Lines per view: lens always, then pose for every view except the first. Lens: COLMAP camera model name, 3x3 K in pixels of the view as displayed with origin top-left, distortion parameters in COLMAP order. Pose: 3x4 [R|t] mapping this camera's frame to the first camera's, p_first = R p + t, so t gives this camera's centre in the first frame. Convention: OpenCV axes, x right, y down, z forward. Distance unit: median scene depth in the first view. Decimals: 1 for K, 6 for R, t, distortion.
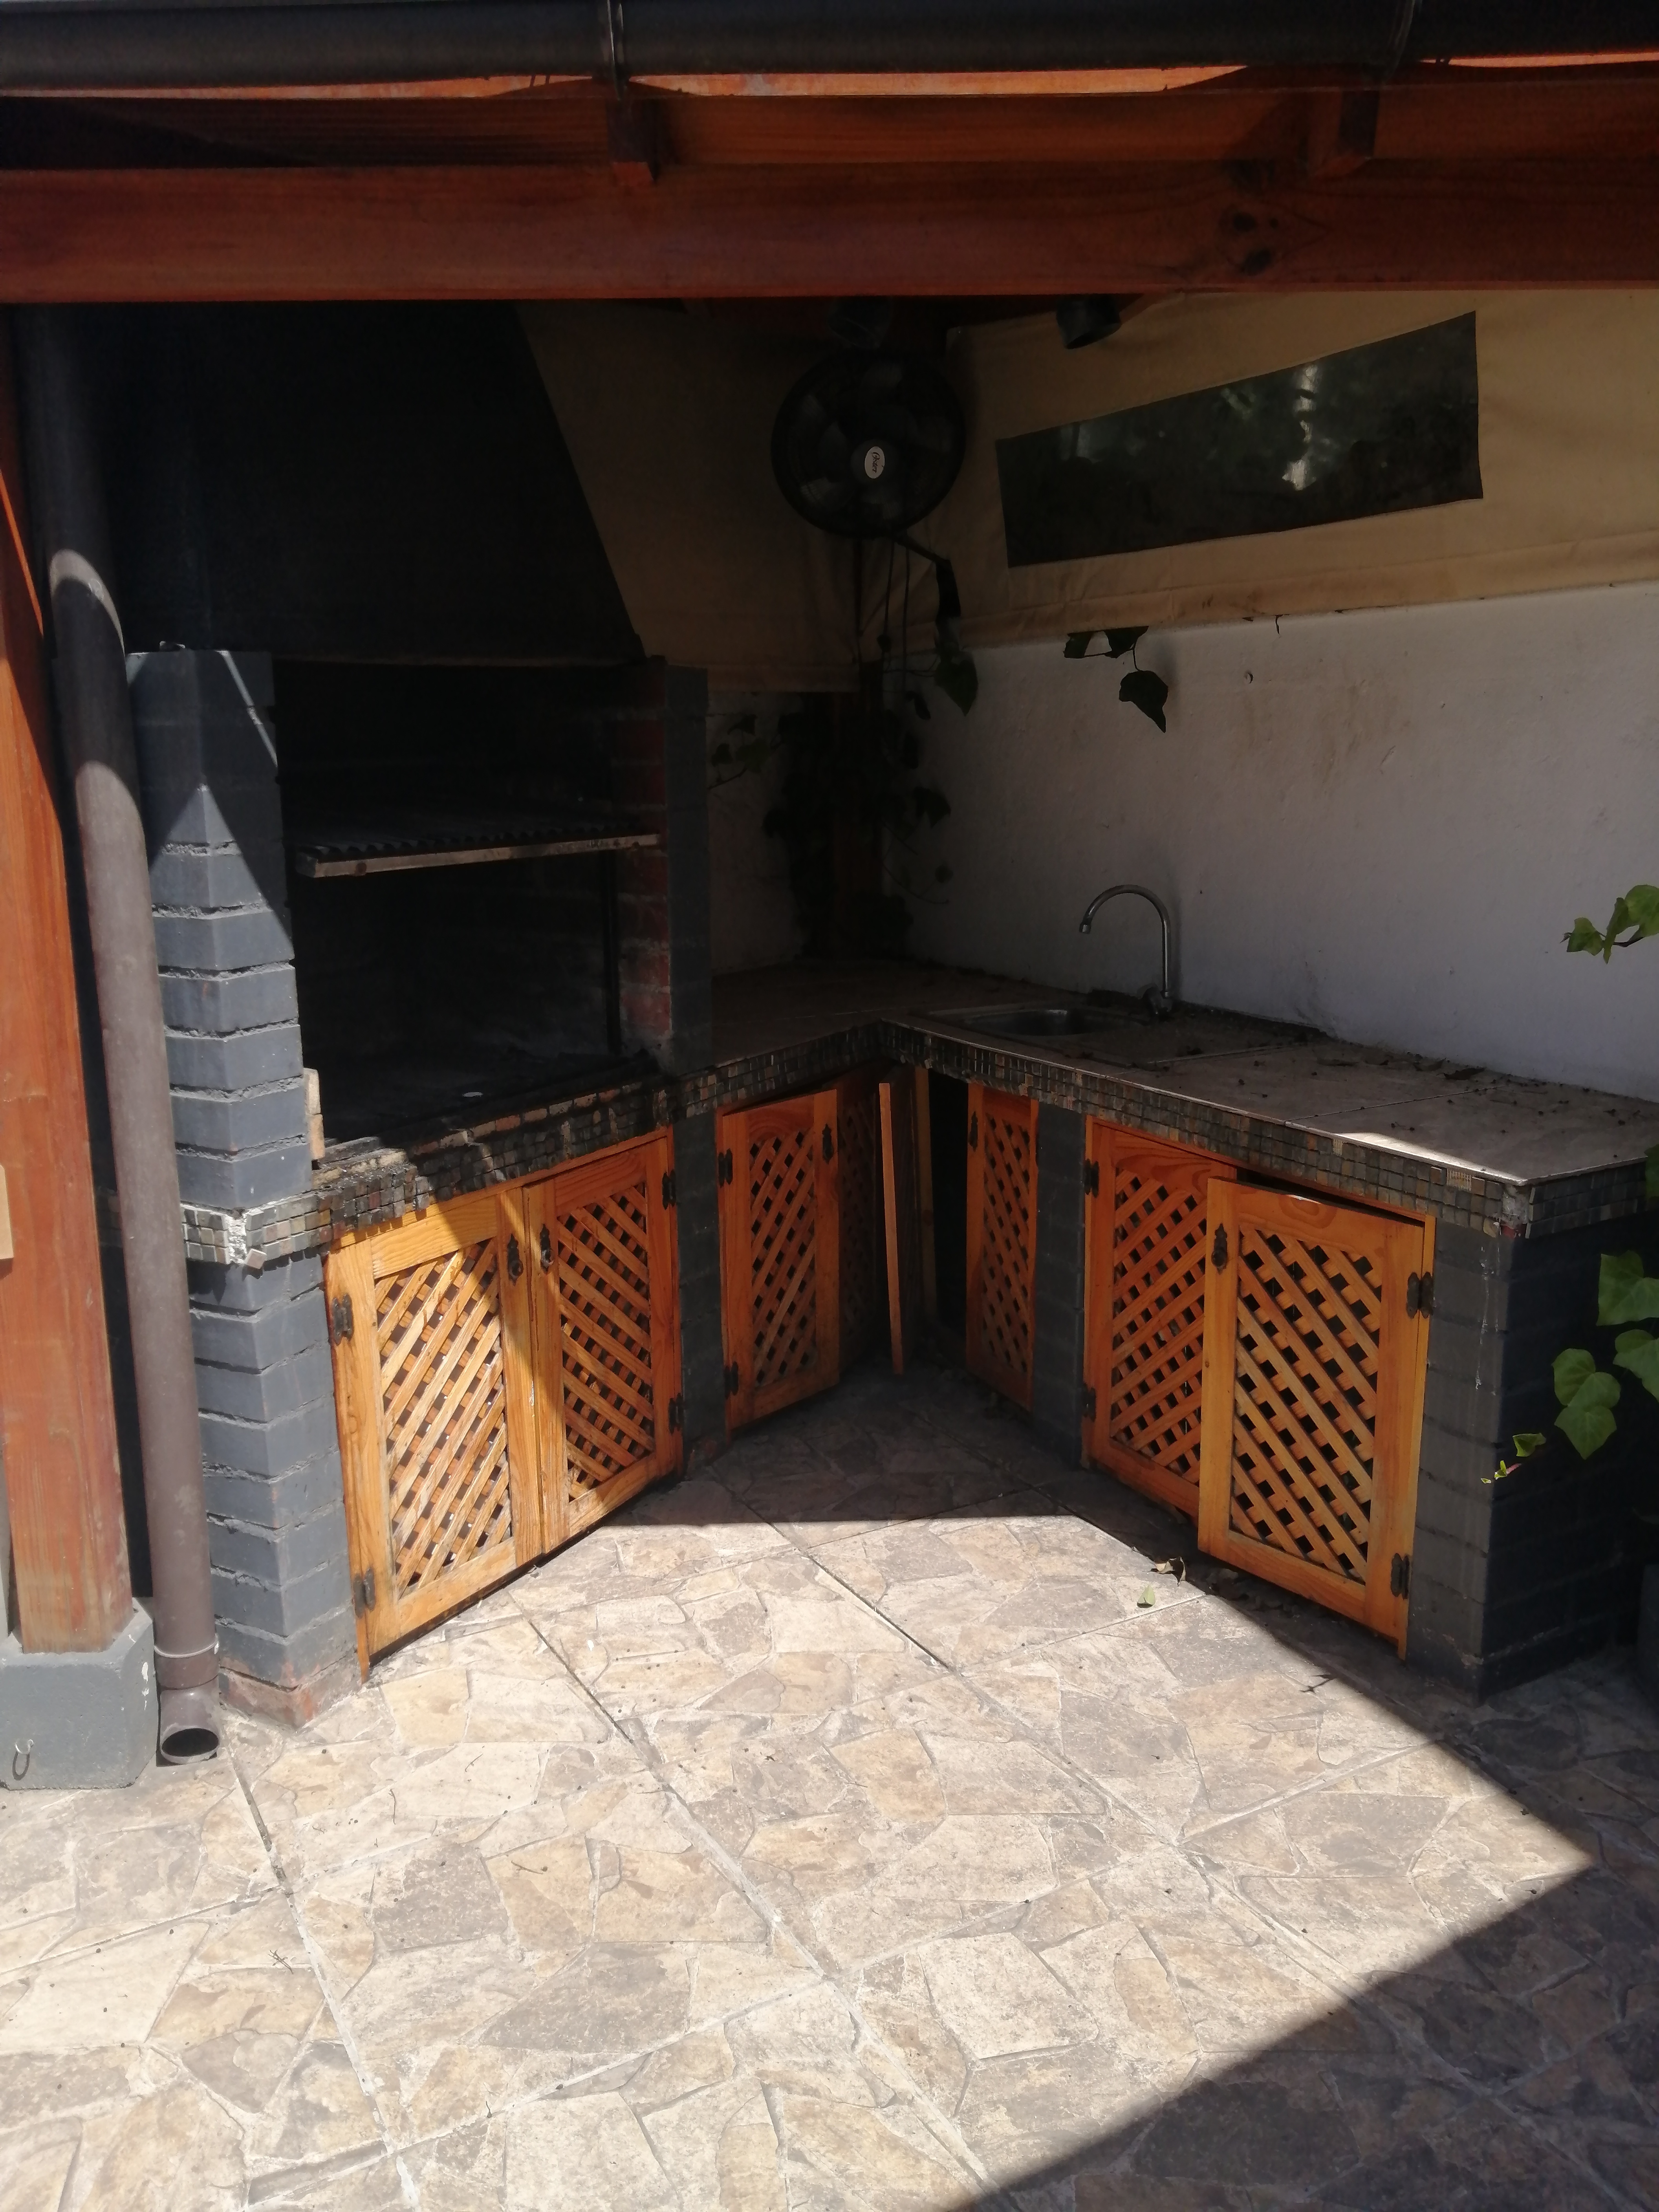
lens RADIAL K [[1751.8, 0, 831.9], [0, 1751.8, 1108.0], [0, 0, 1]] dist [0.021996, -0.024053]
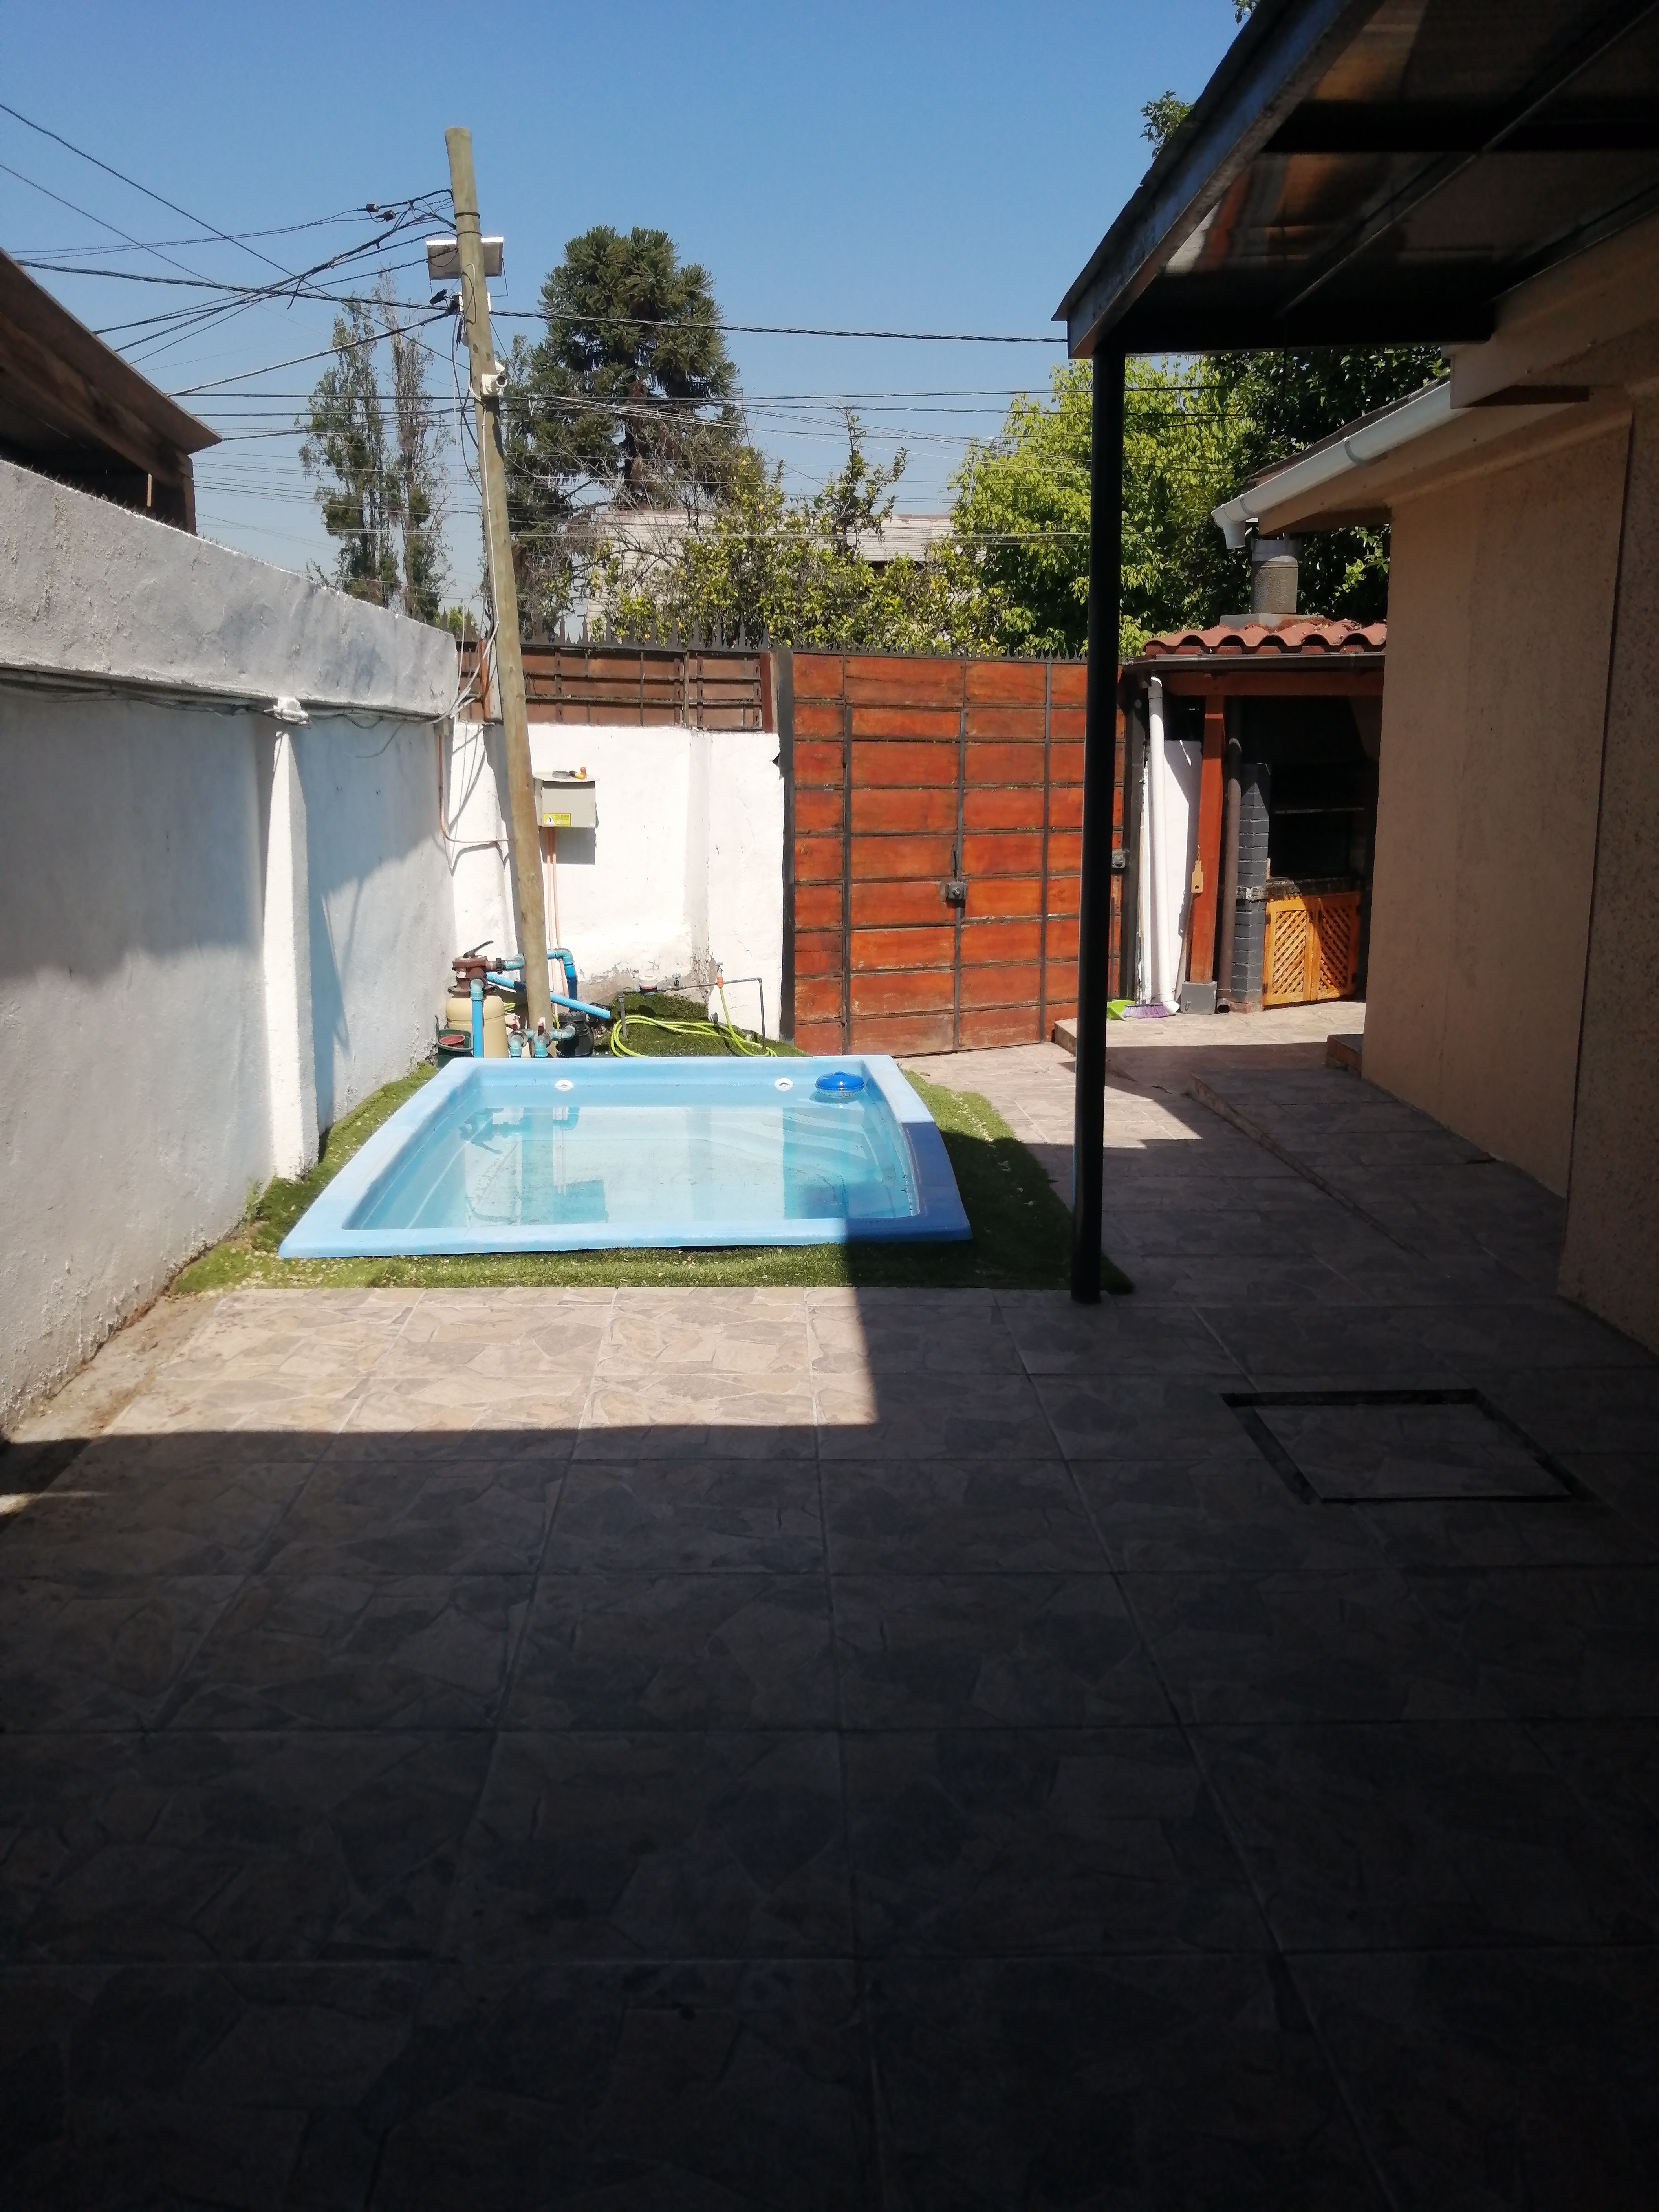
lens RADIAL K [[1751.8, 0, 828.8], [0, 1751.8, 1109.0], [0, 0, 1]] dist [0.021996, -0.024053]
pose [[0.893543, 0.108685, -0.435624, 0.673424], [-0.106954, 0.993853, 0.028576, 0.573978], [0.436052, 0.021058, 0.899675, -3.292928]]
